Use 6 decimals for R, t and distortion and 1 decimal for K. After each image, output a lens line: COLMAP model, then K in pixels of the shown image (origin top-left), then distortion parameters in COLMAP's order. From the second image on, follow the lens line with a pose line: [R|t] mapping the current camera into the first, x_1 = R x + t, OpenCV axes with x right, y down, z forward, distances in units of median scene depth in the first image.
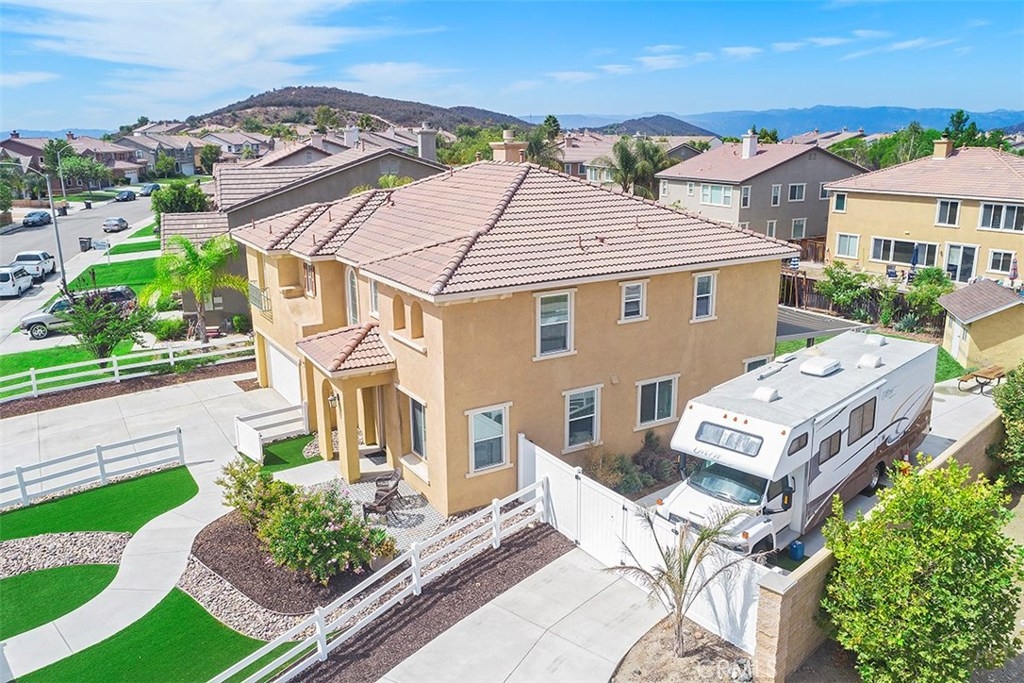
lens RADIAL K [[817.4, 0, 511.8], [0, 817.4, 356.7], [0, 0, 1]] dist [-0.017929, 0.010670]
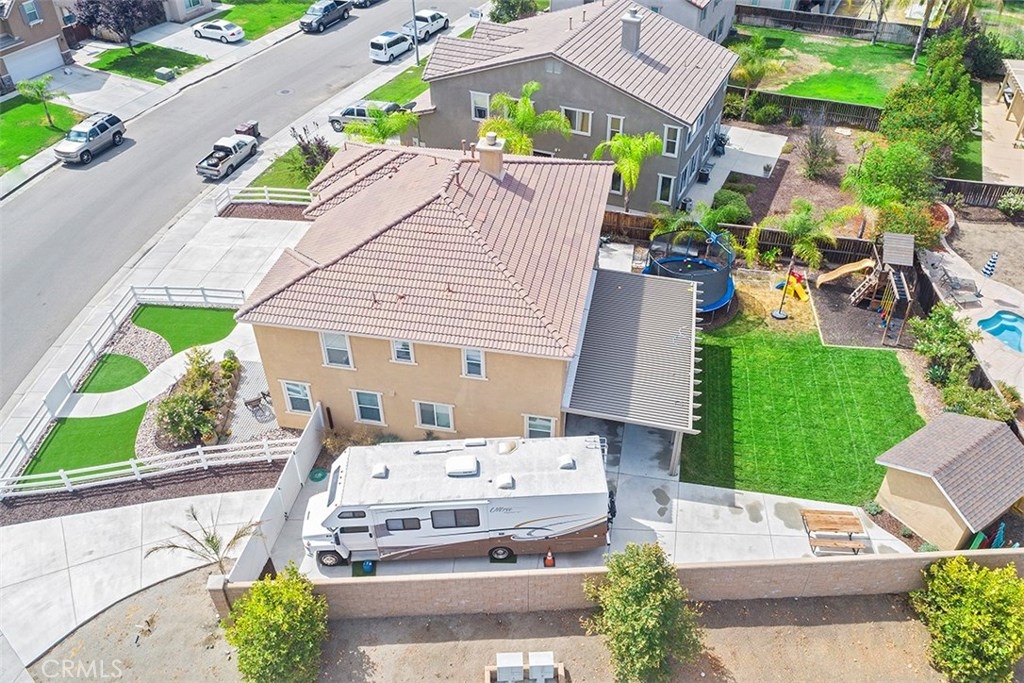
lens RADIAL K [[817.4, 0, 511.8], [0, 817.4, 356.7], [0, 0, 1]] dist [-0.017929, 0.010670]
pose [[0.742833, 0.427735, -0.515016, 0.645054], [-0.180356, 0.868698, 0.461341, -0.469202], [0.644725, -0.249813, 0.722442, 0.099077]]
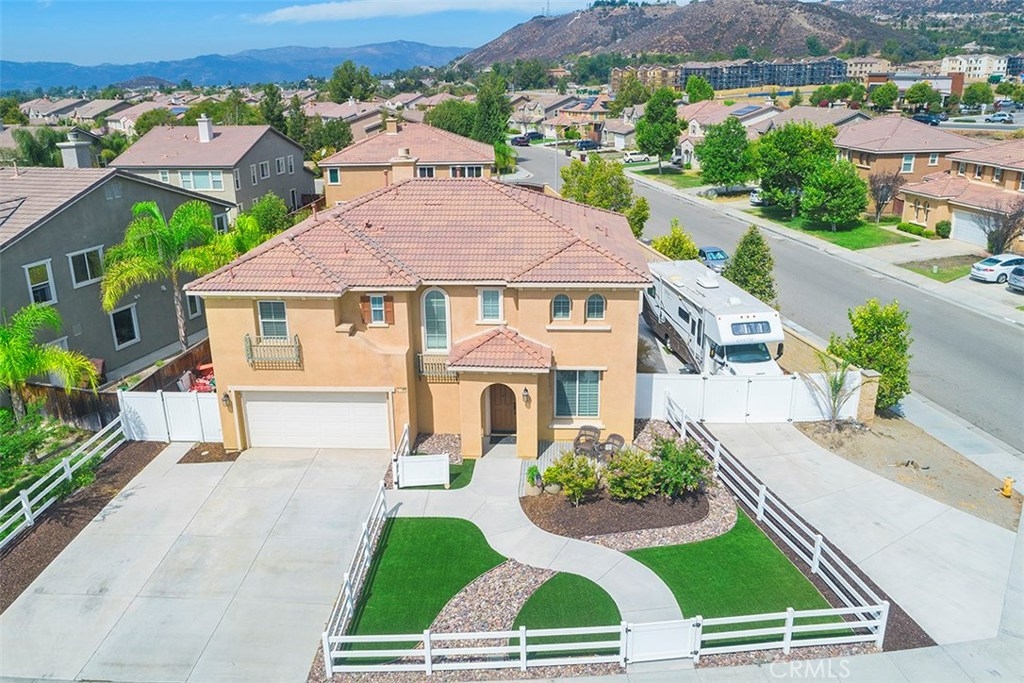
lens RADIAL K [[817.4, 0, 511.8], [0, 817.4, 356.7], [0, 0, 1]] dist [-0.017929, 0.010670]
pose [[0.566168, -0.270994, 0.778470, -0.756254], [0.230329, 0.958805, 0.166256, -0.133923], [-0.791456, 0.085175, 0.605263, 0.195737]]
